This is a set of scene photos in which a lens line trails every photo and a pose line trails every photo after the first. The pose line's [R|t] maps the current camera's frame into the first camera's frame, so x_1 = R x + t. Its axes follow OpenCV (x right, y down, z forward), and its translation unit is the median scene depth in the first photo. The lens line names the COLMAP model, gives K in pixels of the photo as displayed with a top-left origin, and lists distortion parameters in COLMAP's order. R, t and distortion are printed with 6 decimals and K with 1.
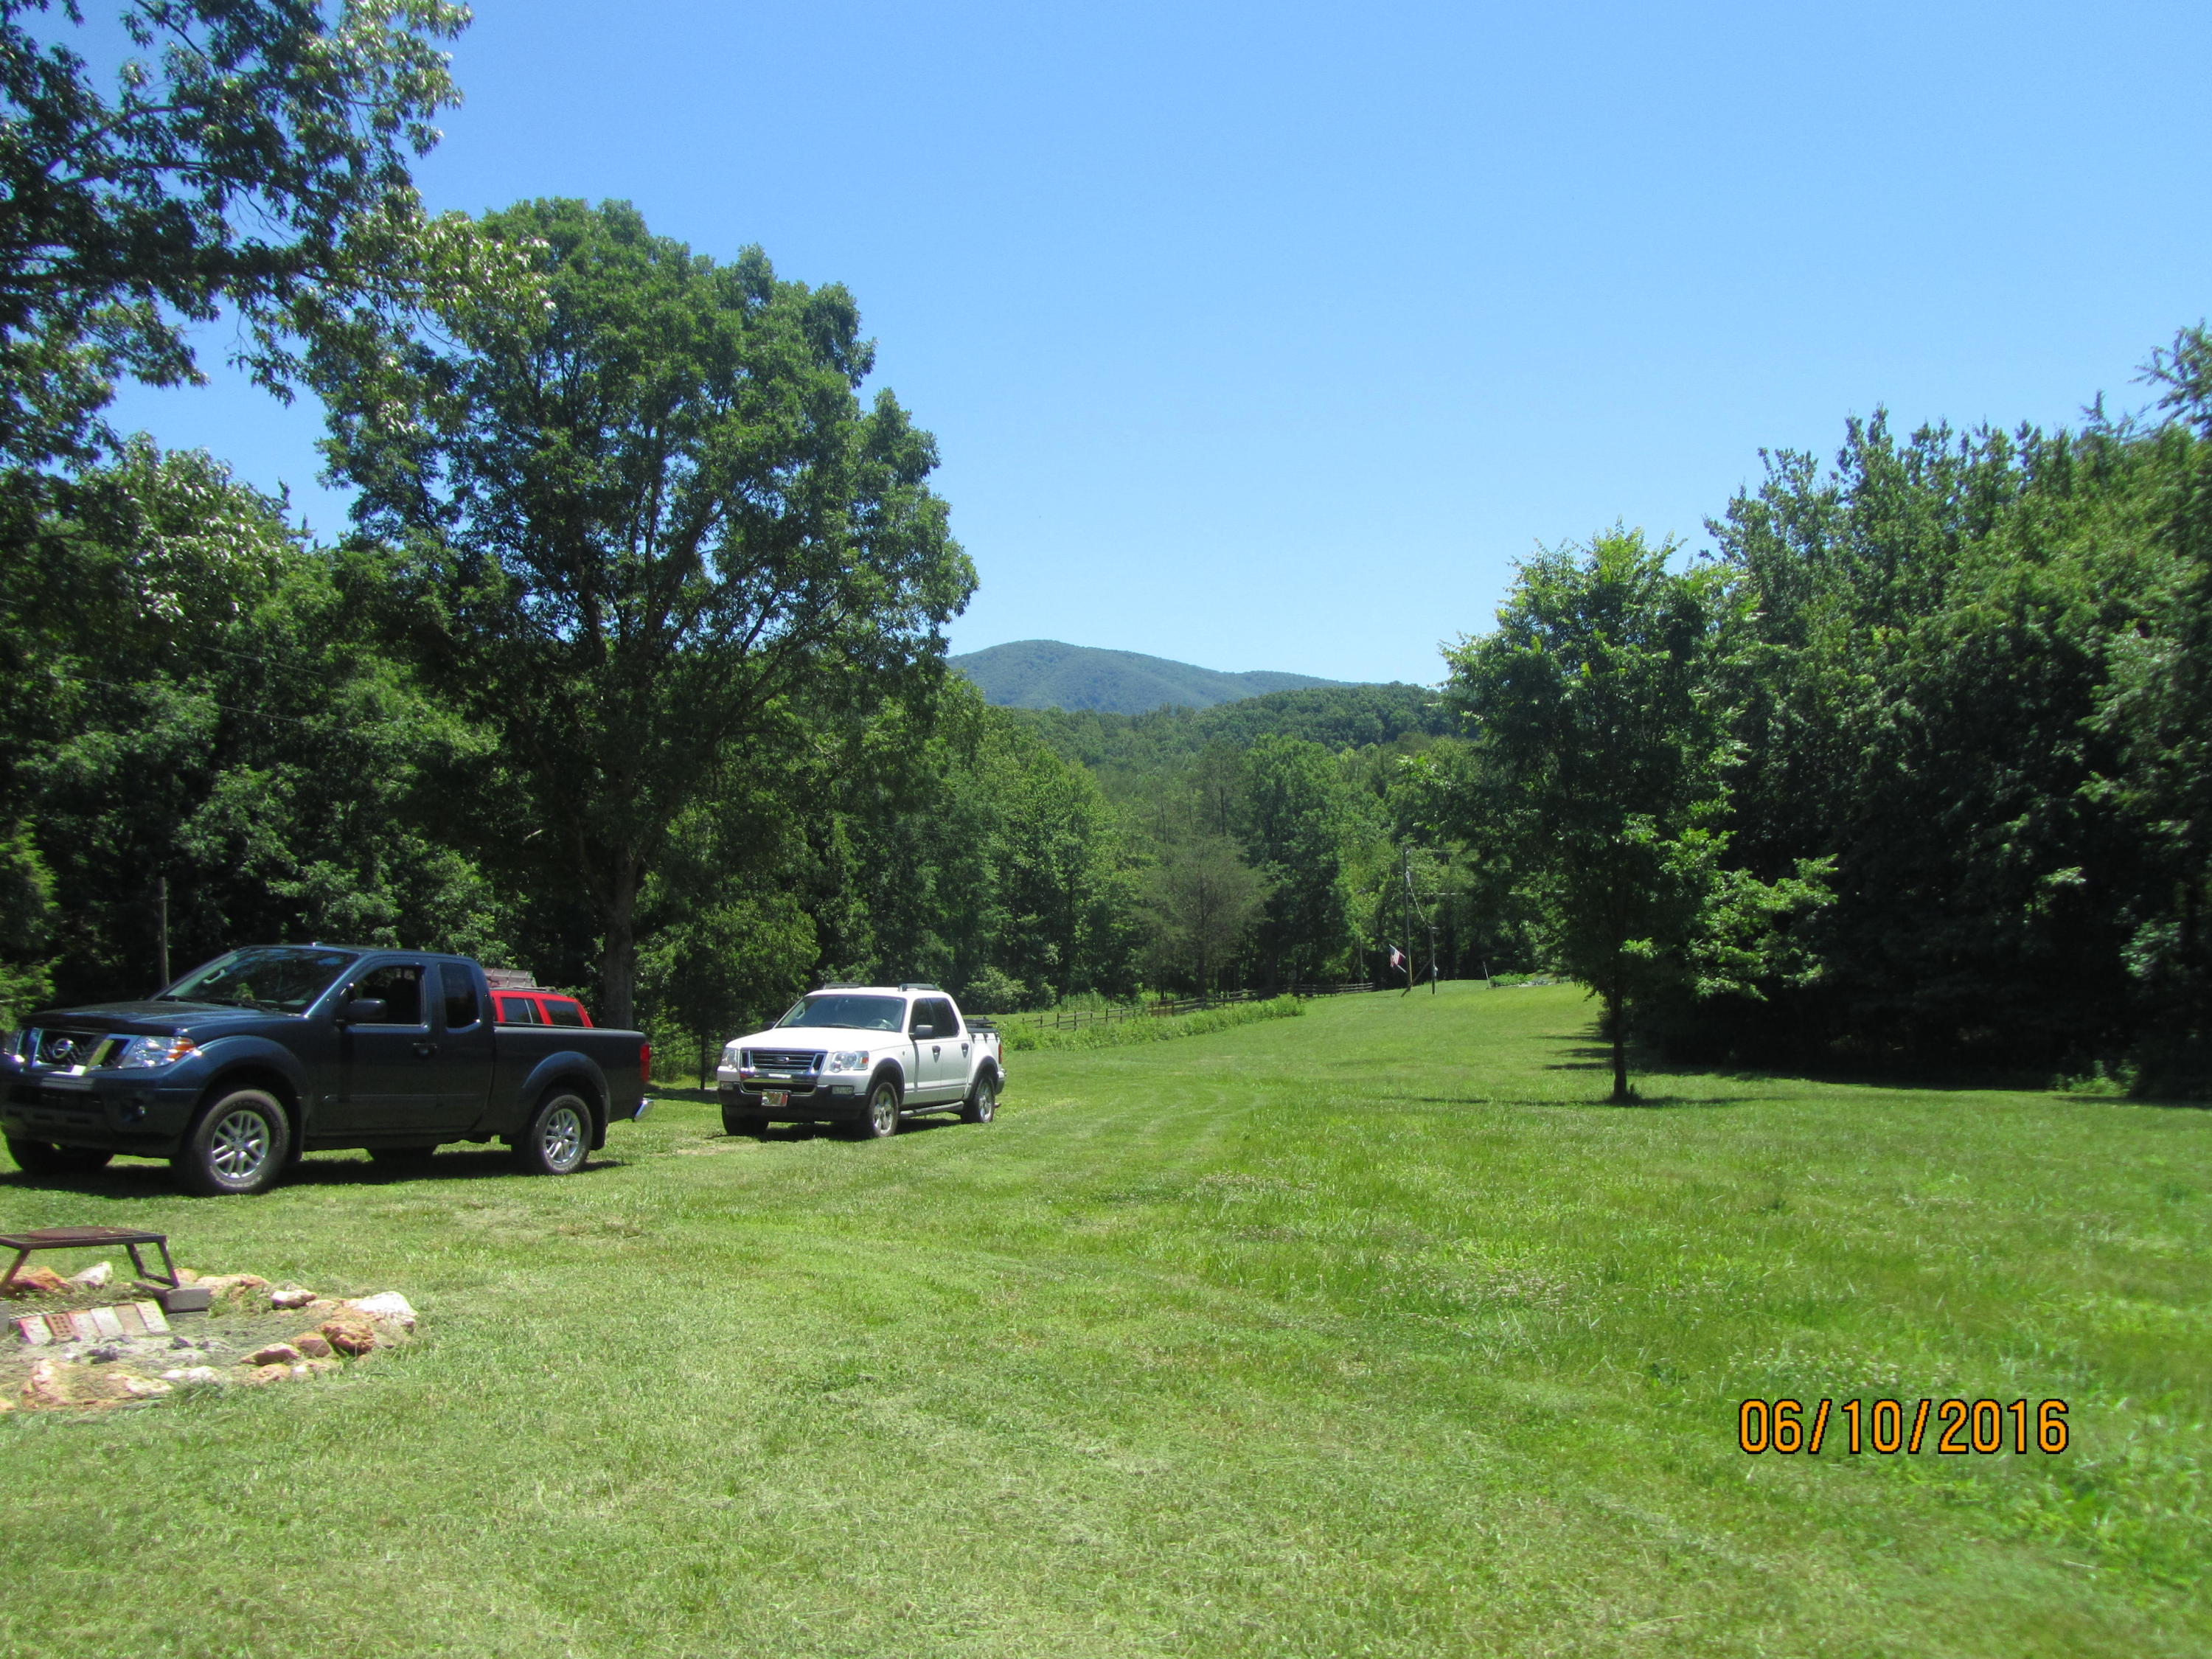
lens RADIAL K [[1817.5, 0, 1103.9], [0, 1817.5, 831.7], [0, 0, 1]] dist [-0.049231, 0.018321]
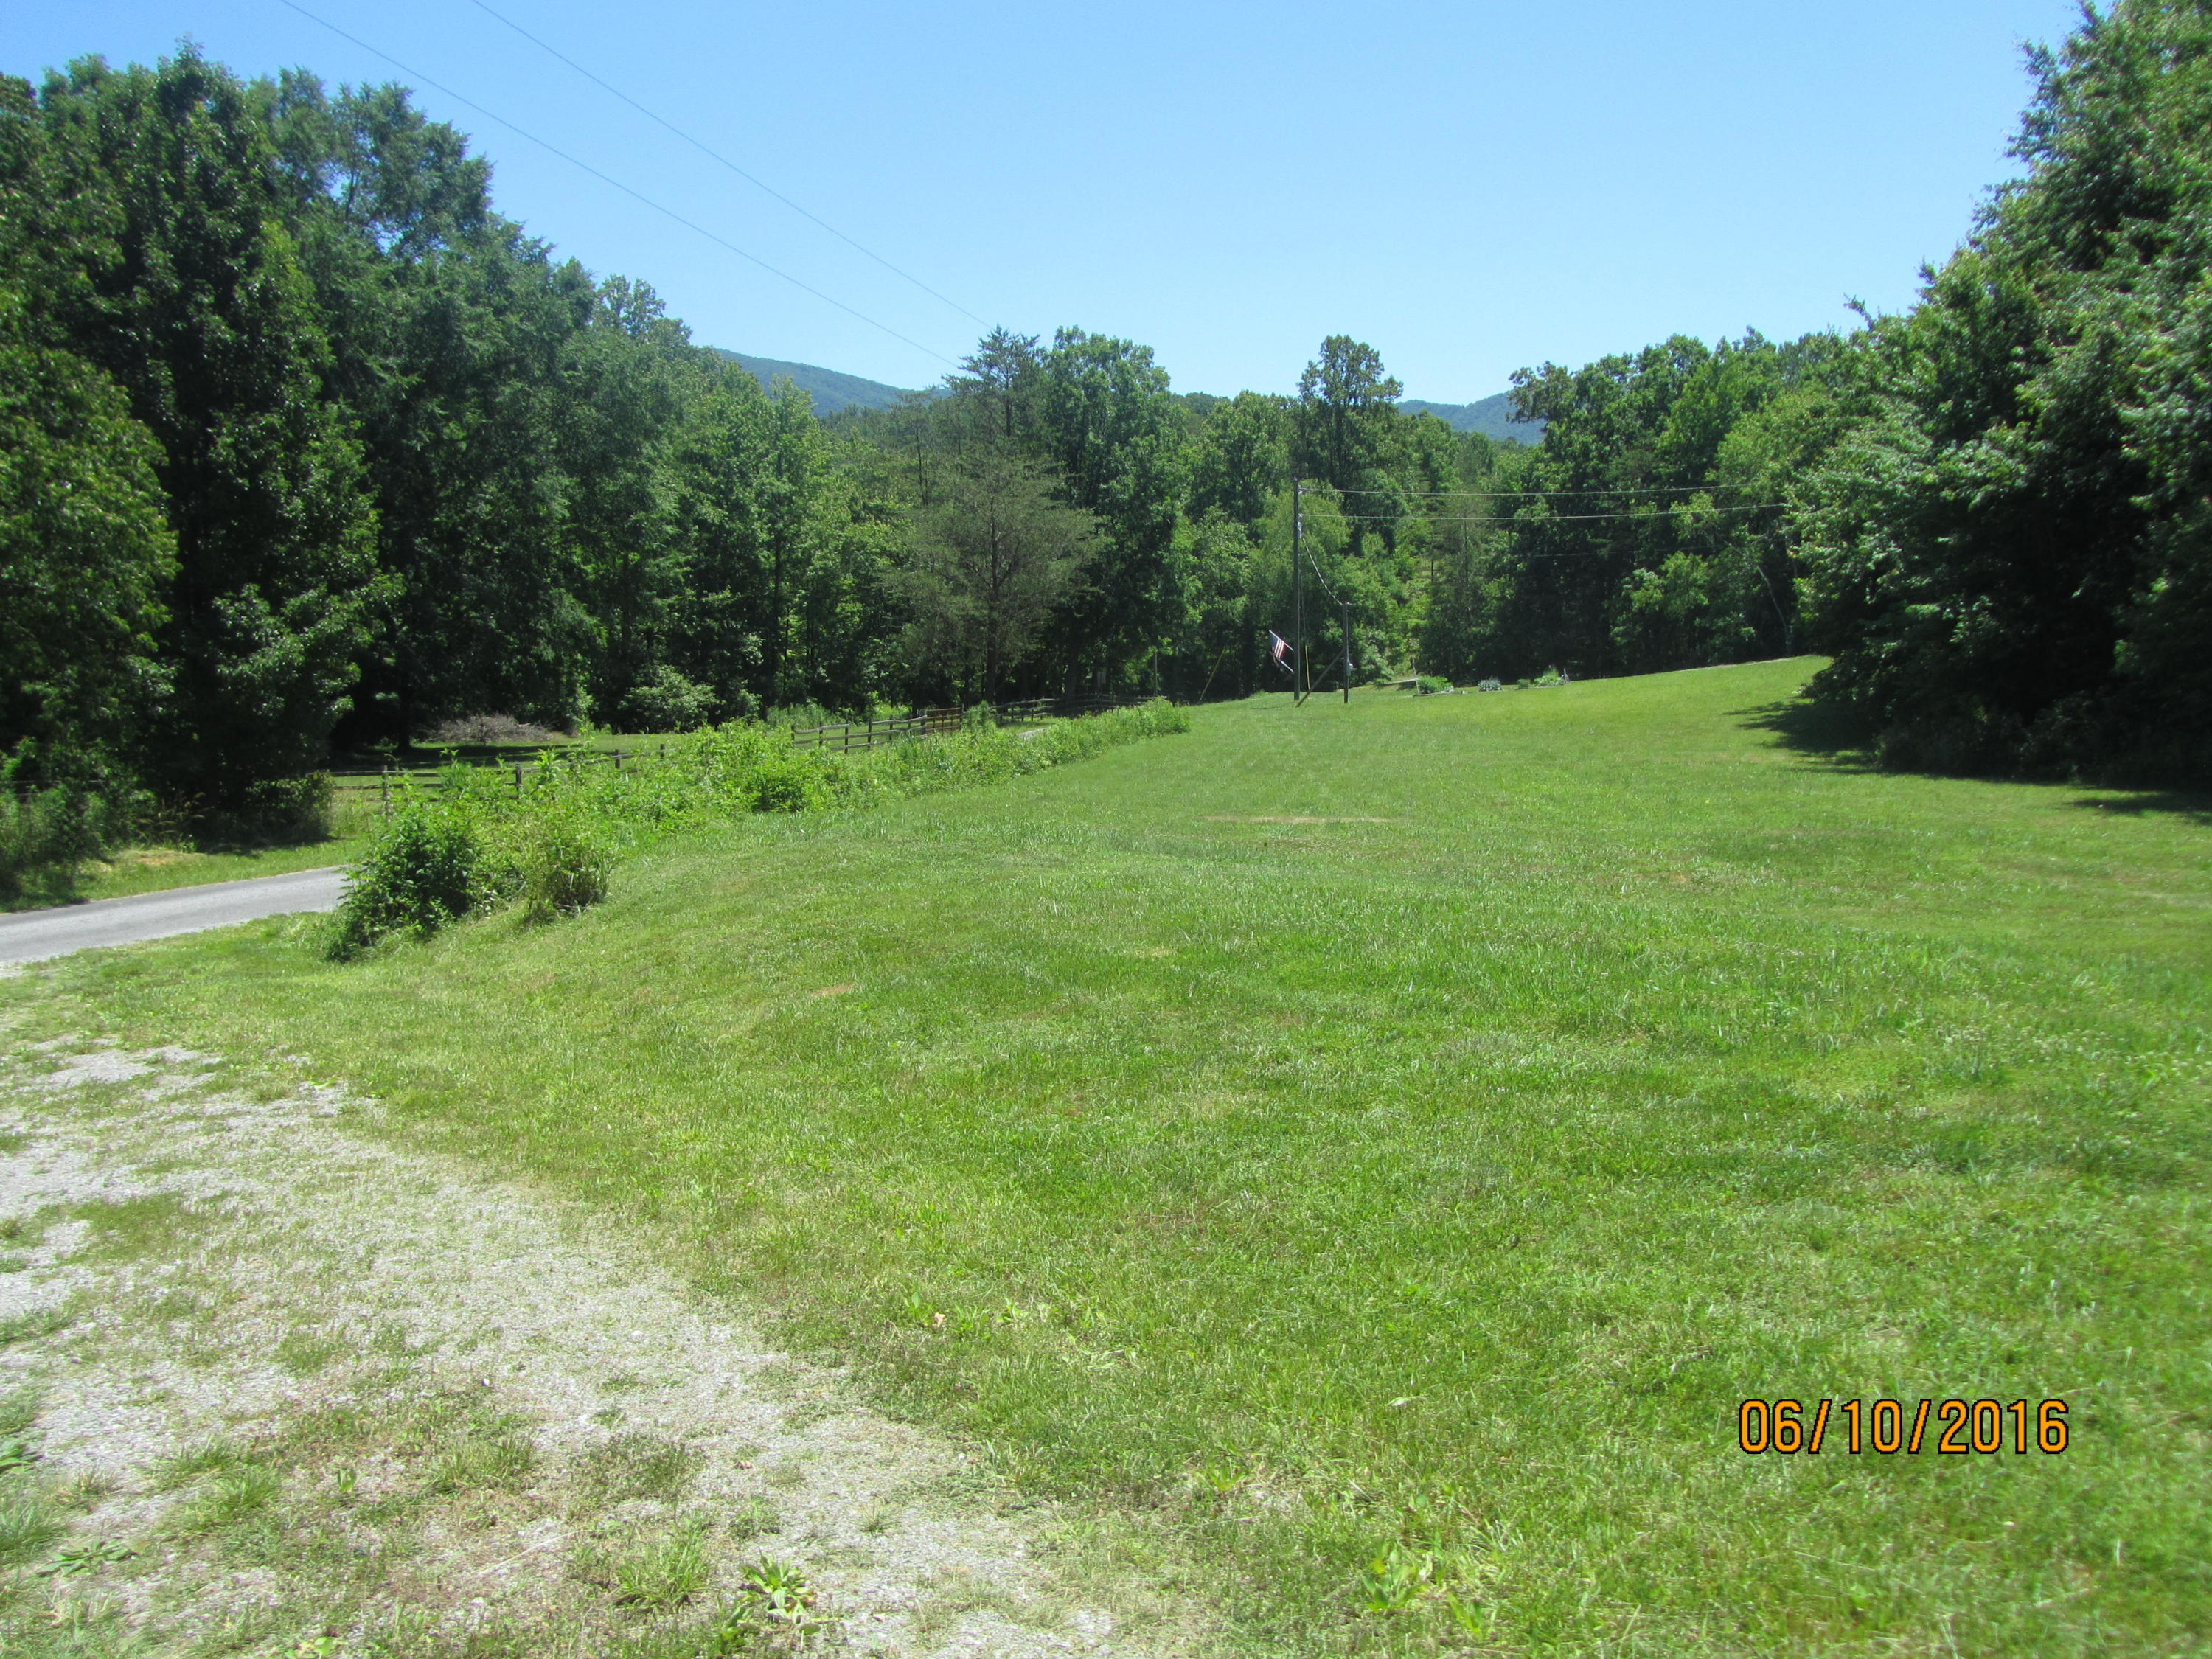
lens RADIAL K [[1817.5, 0, 1109.5], [0, 1817.5, 825.0], [0, 0, 1]] dist [-0.049231, 0.018321]
pose [[0.983724, -0.006370, 0.179571, -0.019694], [-0.019864, 0.989391, 0.143912, 0.031791], [-0.178583, -0.145137, 0.973162, 0.287982]]
